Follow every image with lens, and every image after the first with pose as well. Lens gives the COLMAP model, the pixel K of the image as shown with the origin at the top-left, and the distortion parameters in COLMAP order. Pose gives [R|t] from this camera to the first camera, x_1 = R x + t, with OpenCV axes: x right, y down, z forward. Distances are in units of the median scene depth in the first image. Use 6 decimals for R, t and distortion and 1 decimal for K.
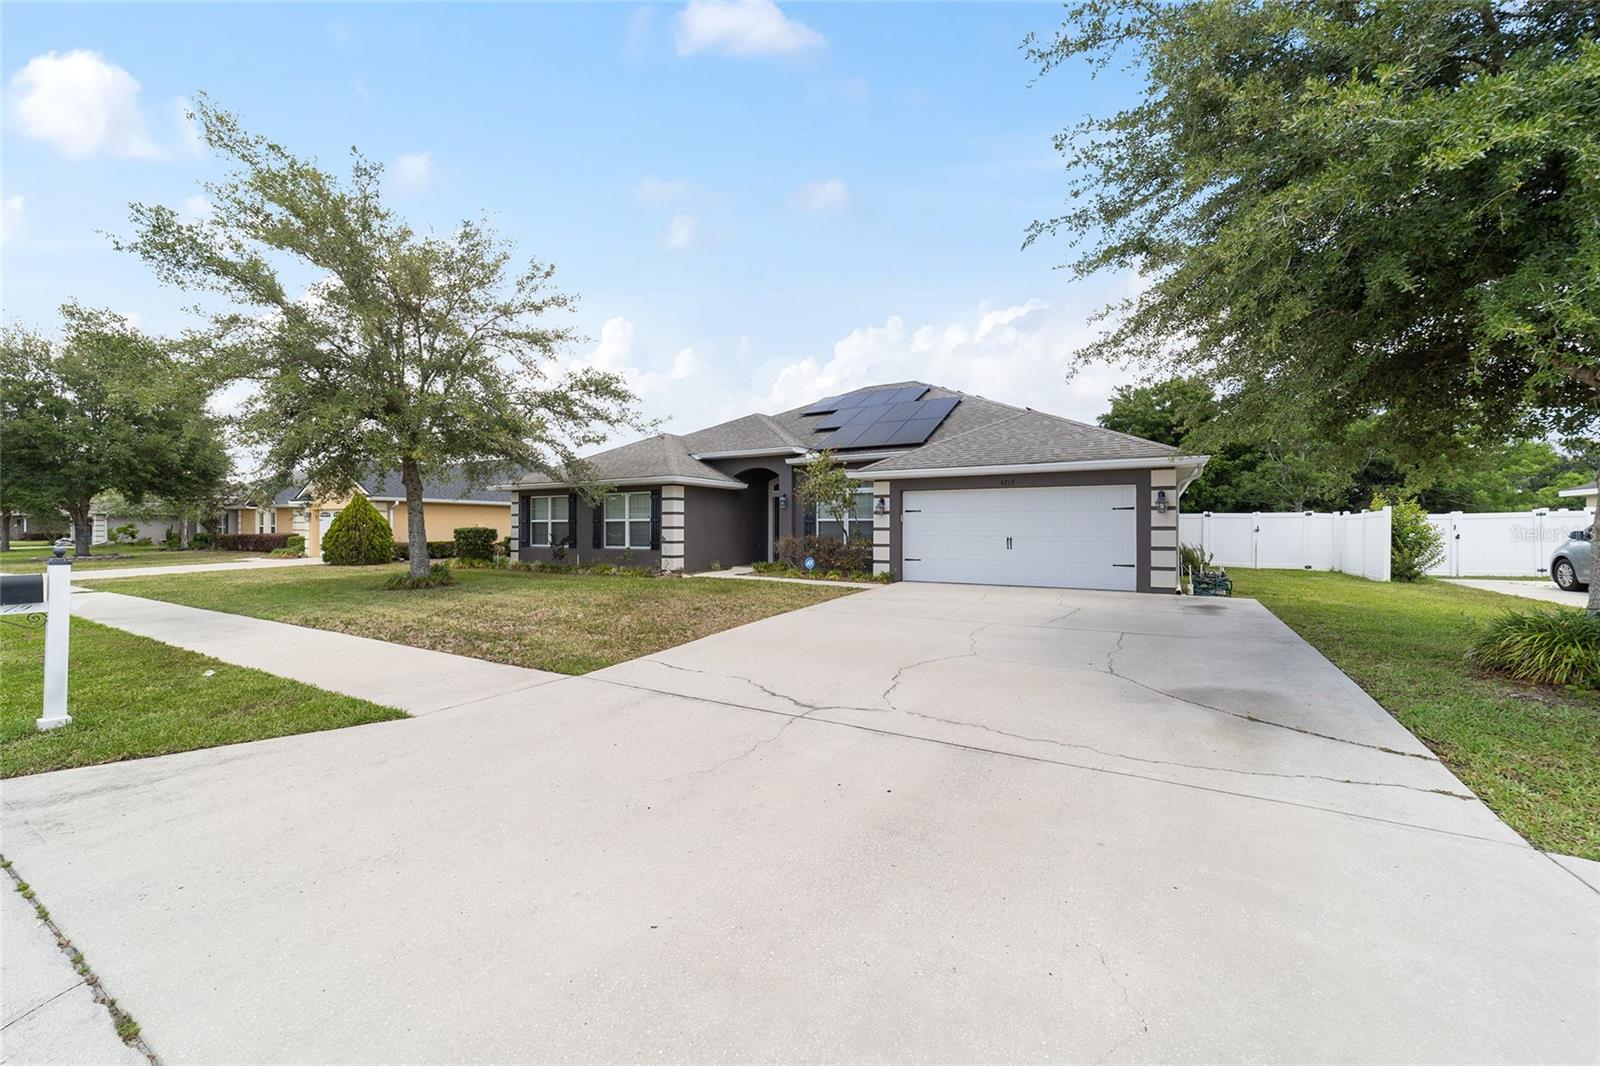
lens RADIAL K [[606.7, 0, 801.9], [0, 606.7, 537.2], [0, 0, 1]] dist [-0.004171, 0.002244]
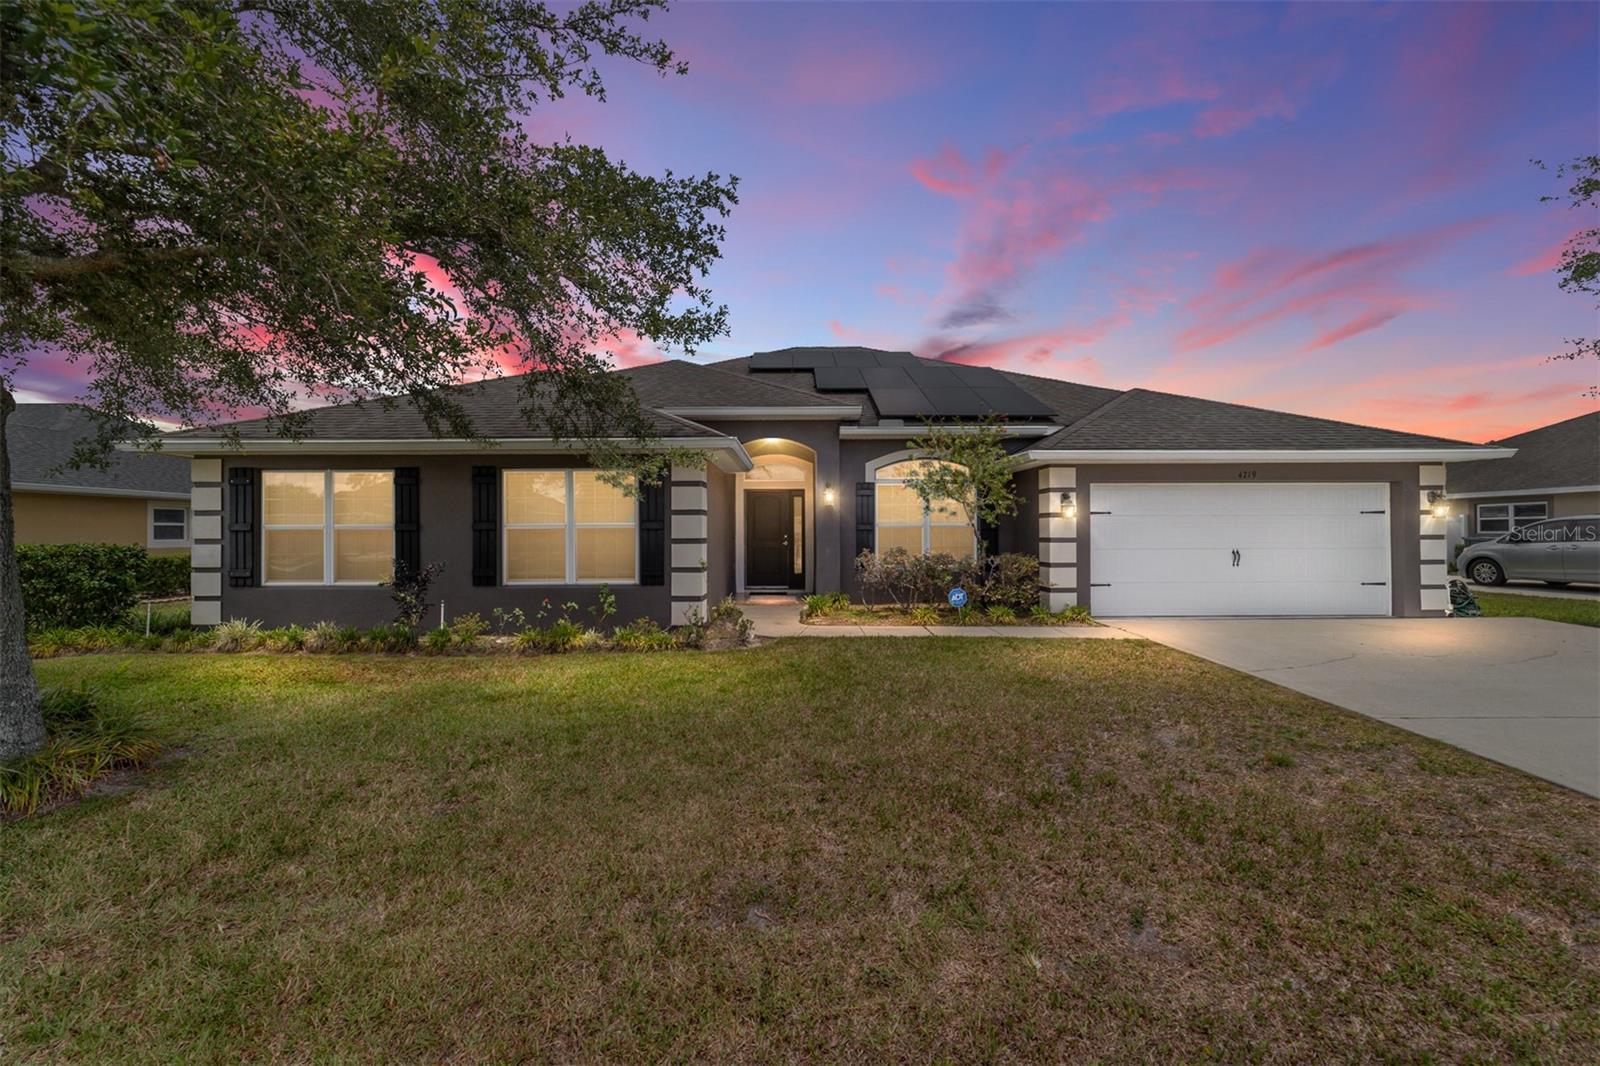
lens RADIAL K [[606.7, 0, 798.6], [0, 606.7, 531.8], [0, 0, 1]] dist [-0.004171, 0.002244]
pose [[0.865508, -0.005446, 0.500866, -0.393321], [0.011624, 0.999890, -0.009214, -0.017434], [-0.500761, 0.013797, 0.865476, 0.514942]]
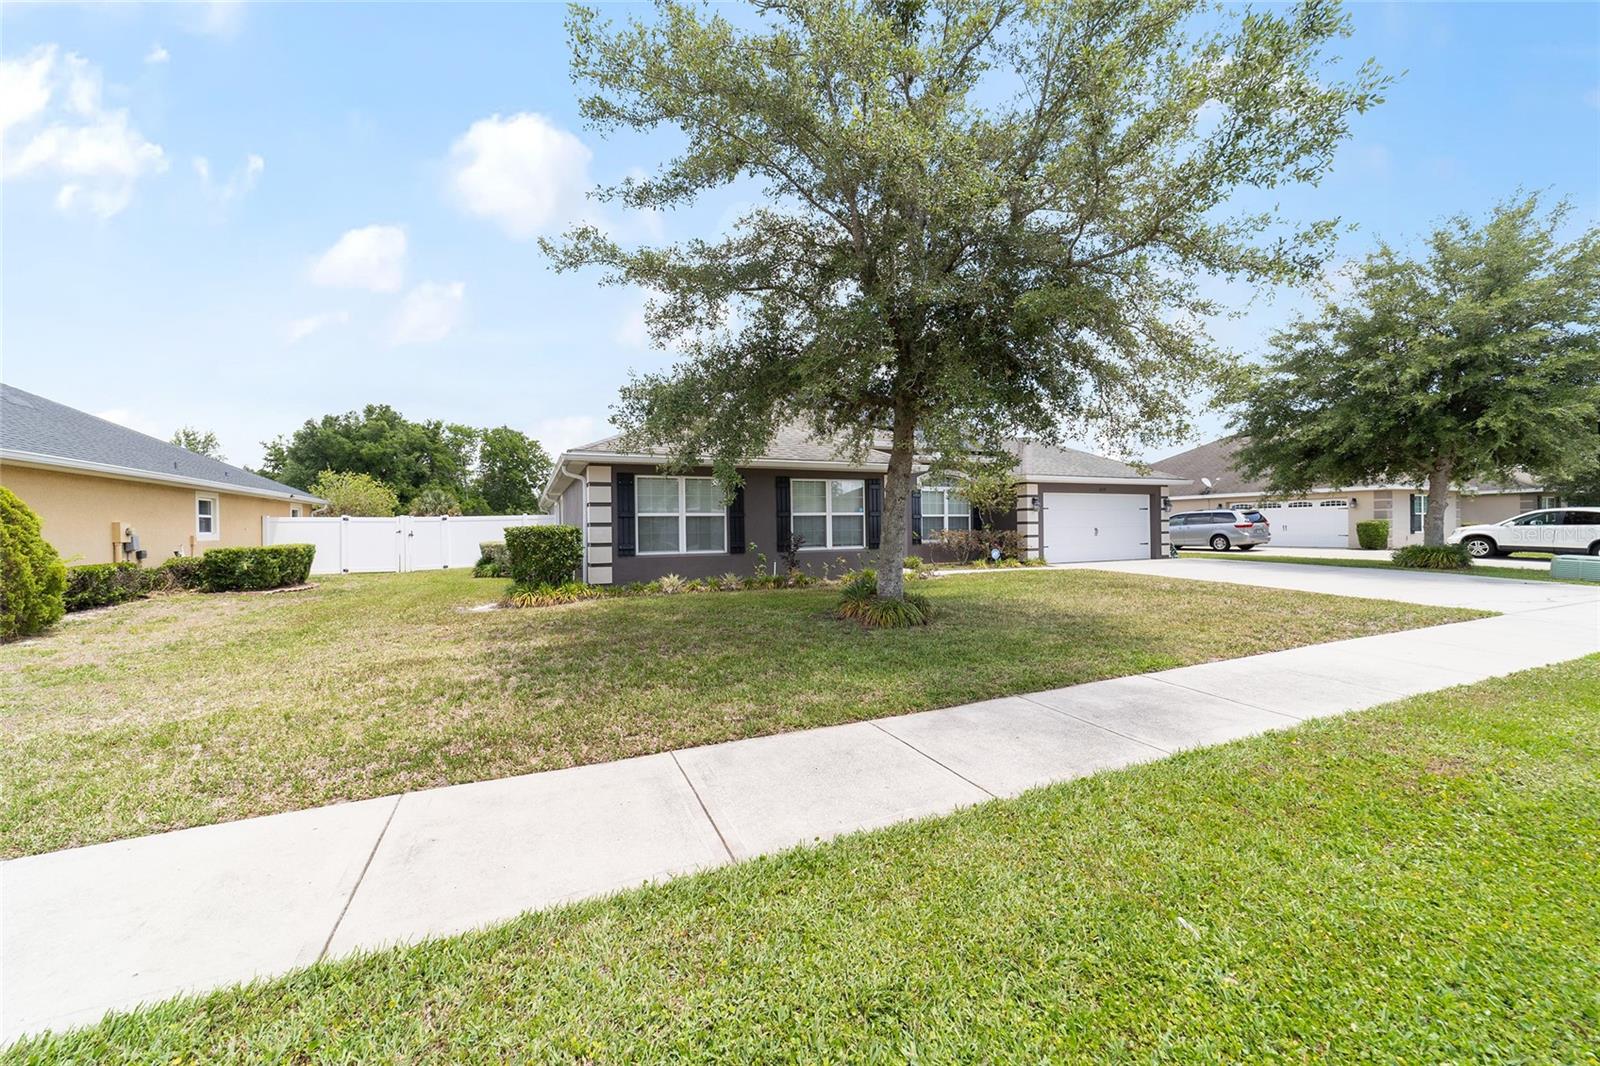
lens RADIAL K [[606.7, 0, 798.5], [0, 606.7, 530.9], [0, 0, 1]] dist [-0.004171, 0.002244]
pose [[0.588264, -0.013986, 0.808548, -1.010257], [0.022427, 0.999748, 0.000977, -0.007831], [-0.808358, 0.017558, 0.588429, 0.591386]]
